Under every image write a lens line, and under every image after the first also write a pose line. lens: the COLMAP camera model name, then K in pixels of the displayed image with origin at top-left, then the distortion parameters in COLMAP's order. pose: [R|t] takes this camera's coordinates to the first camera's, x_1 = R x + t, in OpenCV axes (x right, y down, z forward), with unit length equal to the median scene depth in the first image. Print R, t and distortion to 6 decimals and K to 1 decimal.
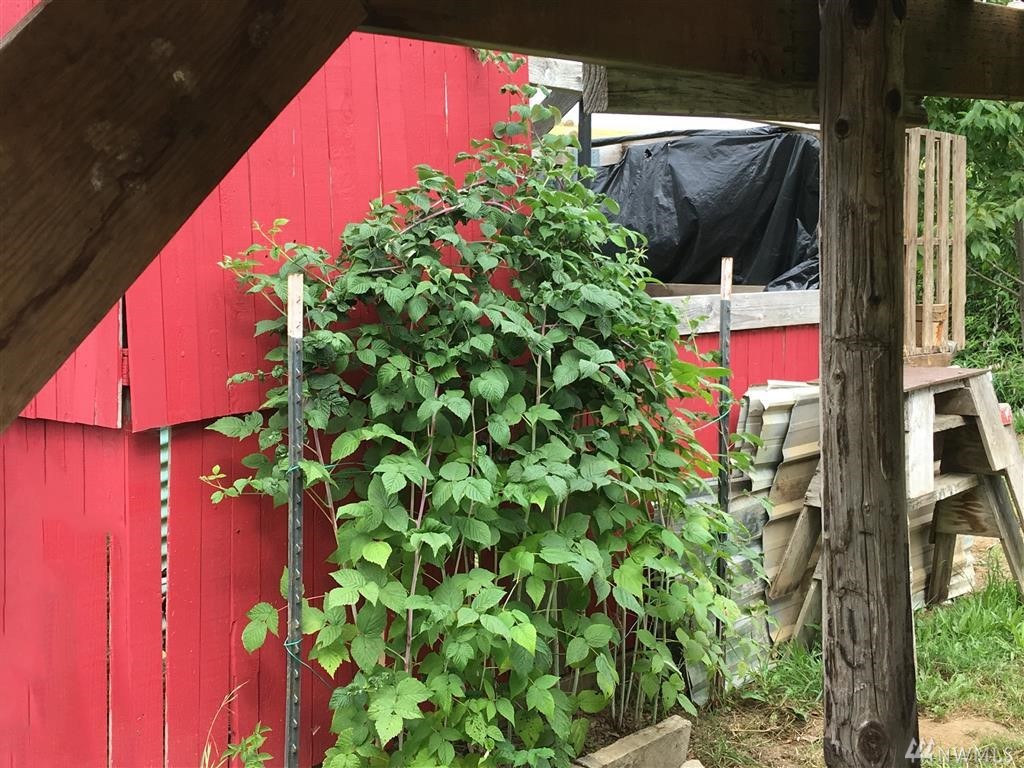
lens RADIAL K [[1367.8, 0, 506.7], [0, 1367.8, 377.9], [0, 0, 1]] dist [0.068636, 0.050807]
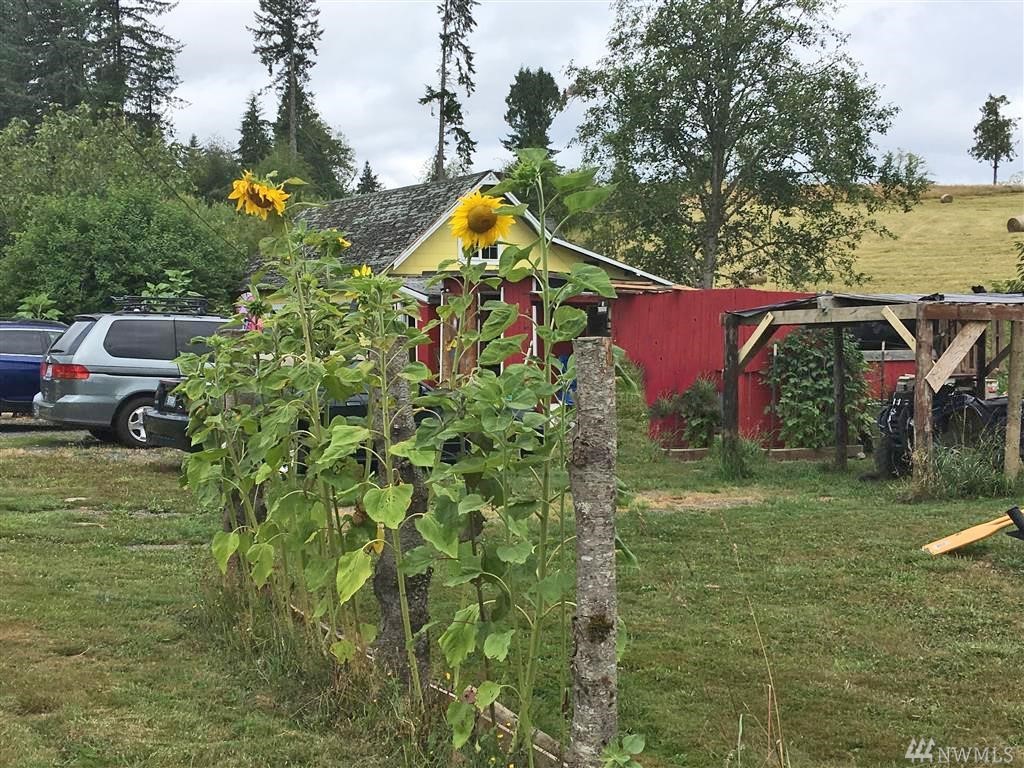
lens RADIAL K [[1367.8, 0, 506.7], [0, 1367.8, 377.9], [0, 0, 1]] dist [0.068636, 0.050807]
pose [[0.942898, 0.026321, -0.332040, 0.641814], [-0.043266, 0.998105, -0.043745, 0.338933], [0.330260, 0.055613, 0.942250, -4.417028]]
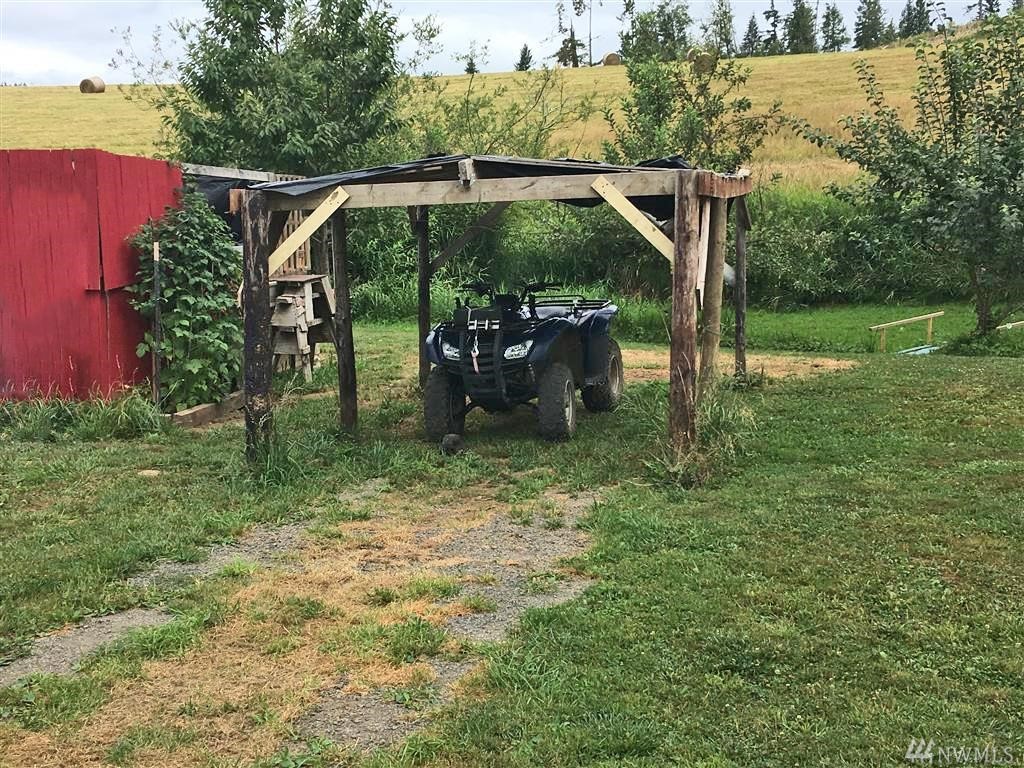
lens RADIAL K [[1367.8, 0, 506.7], [0, 1367.8, 377.9], [0, 0, 1]] dist [0.068636, 0.050807]
pose [[0.866200, -0.069791, 0.494800, -1.070653], [0.054425, 0.997484, 0.045417, 0.148023], [-0.496725, -0.012411, 0.867819, -2.317603]]
